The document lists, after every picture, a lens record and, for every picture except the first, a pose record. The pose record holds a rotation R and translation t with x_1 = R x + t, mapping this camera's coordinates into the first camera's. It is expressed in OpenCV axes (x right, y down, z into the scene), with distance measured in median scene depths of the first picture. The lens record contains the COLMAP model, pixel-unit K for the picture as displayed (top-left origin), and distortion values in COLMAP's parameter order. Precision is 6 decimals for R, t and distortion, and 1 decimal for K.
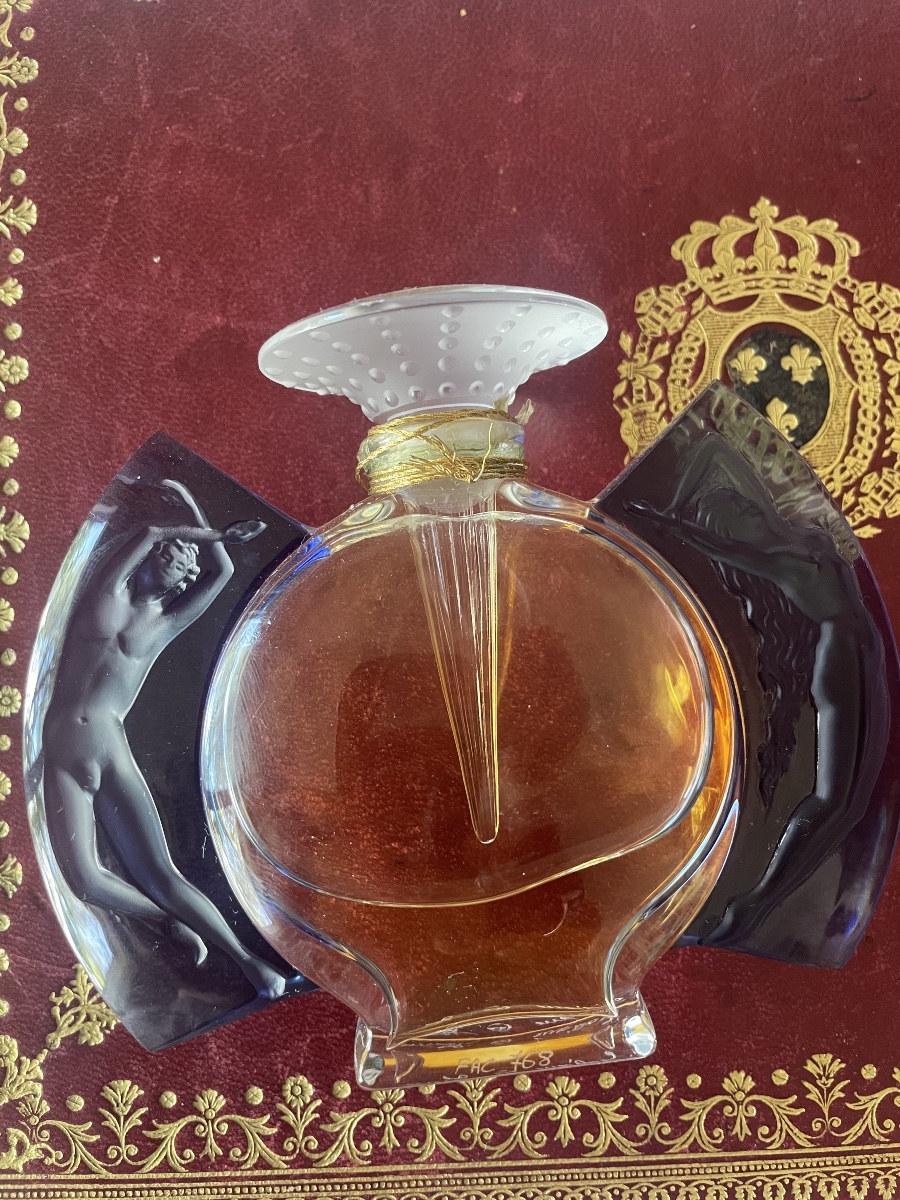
lens RADIAL K [[986.9, 0, 453.2], [0, 986.9, 626.4], [0, 0, 1]] dist [-0.005711, -0.017613]
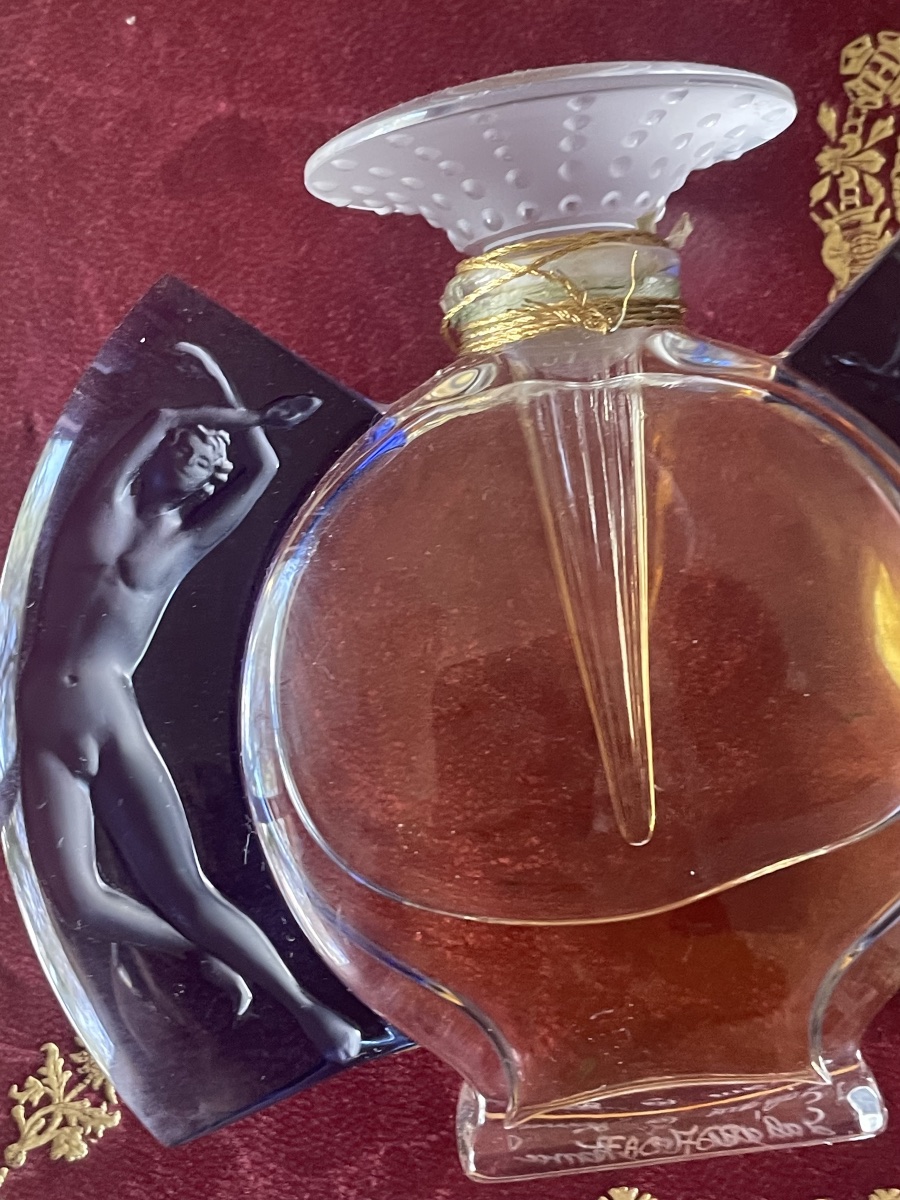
lens RADIAL K [[1770.9, 0, 450.0], [0, 1770.9, 600.0], [0, 0, 1]] dist [0.016771, 0.065037]
pose [[0.998247, -0.020789, -0.055422, -0.025599], [0.020683, 0.999783, -0.002477, 0.043511], [0.055461, 0.001327, 0.998460, -0.262219]]
